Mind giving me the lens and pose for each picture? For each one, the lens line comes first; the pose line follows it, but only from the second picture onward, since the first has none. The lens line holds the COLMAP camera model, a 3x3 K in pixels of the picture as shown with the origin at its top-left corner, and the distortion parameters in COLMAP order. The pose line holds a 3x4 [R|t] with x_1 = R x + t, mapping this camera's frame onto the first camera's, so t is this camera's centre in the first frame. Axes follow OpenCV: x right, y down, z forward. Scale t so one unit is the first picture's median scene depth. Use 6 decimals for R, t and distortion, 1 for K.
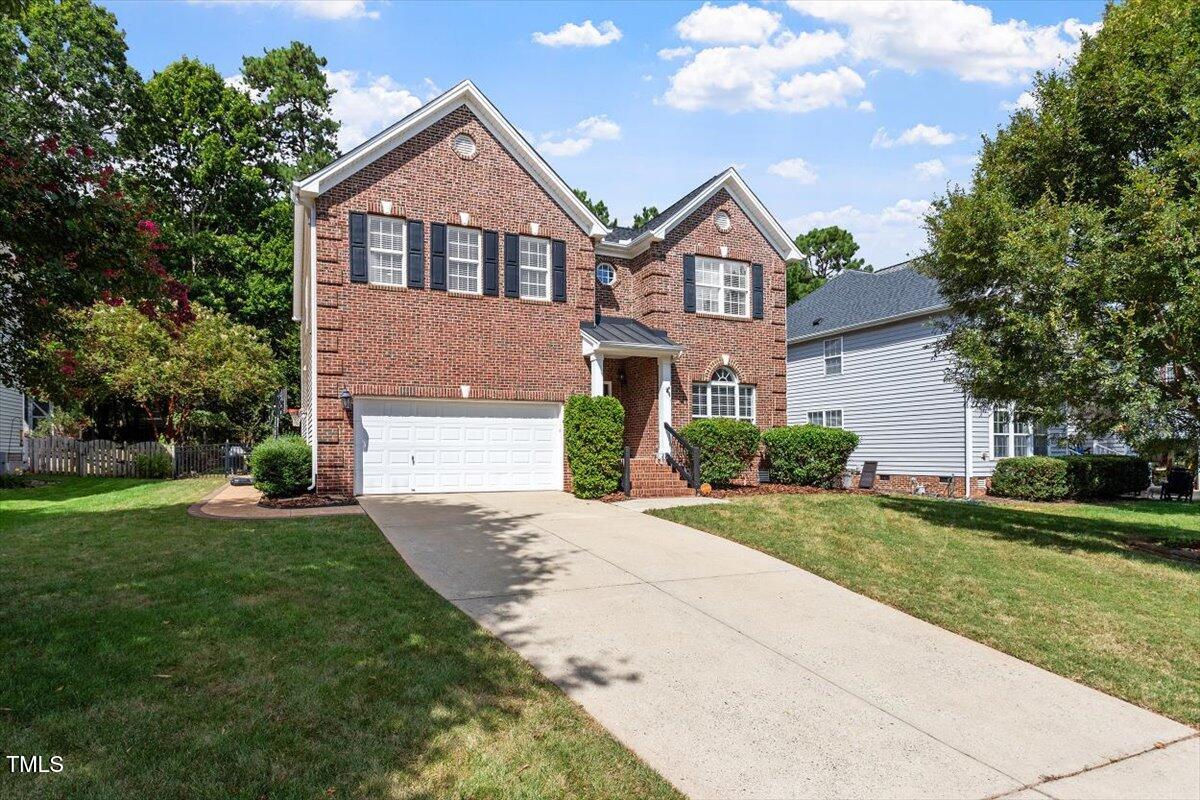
lens RADIAL K [[640.6, 0, 595.6], [0, 640.6, 406.9], [0, 0, 1]] dist [-0.003120, -0.000518]
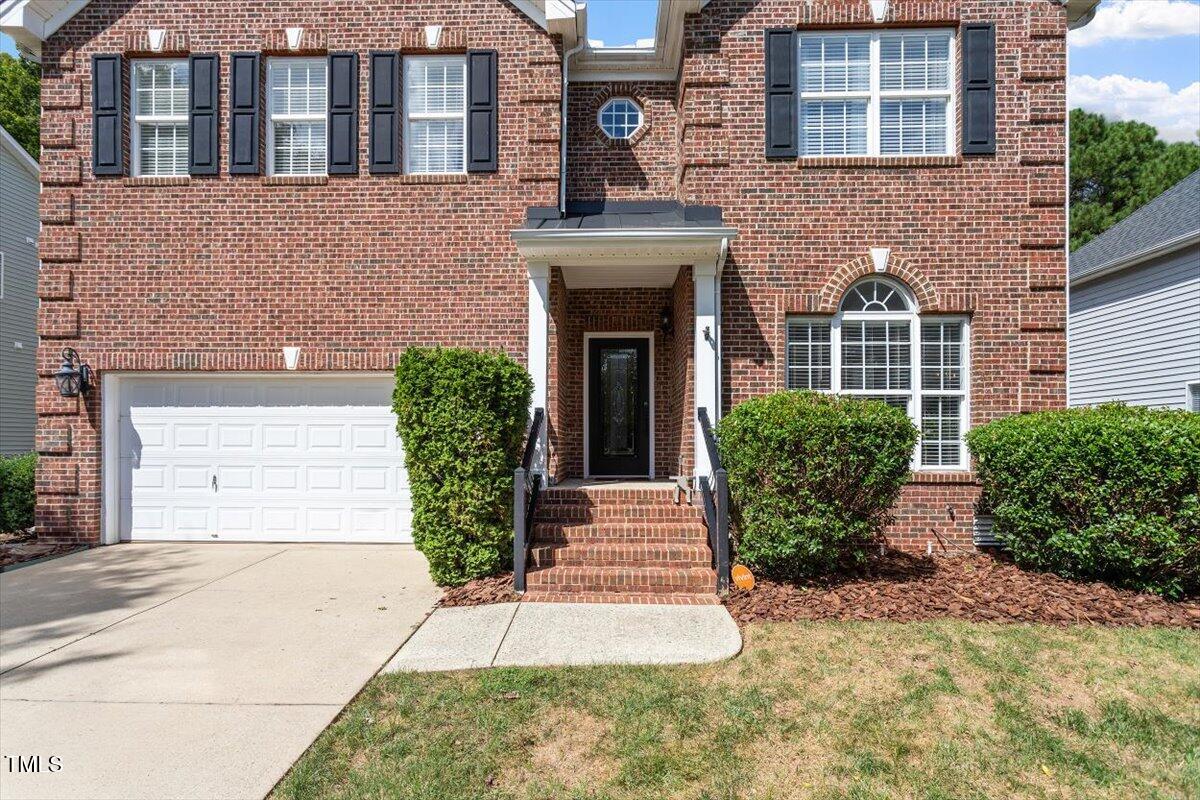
lens RADIAL K [[639.8, 0, 597.8], [0, 639.8, 422.5], [0, 0, 1]] dist [0.007697, 0.000557]
pose [[0.895485, -0.011867, -0.444933, 0.234068], [0.027110, 0.999243, 0.027913, 0.019429], [0.444265, -0.037058, 0.895129, 0.551108]]
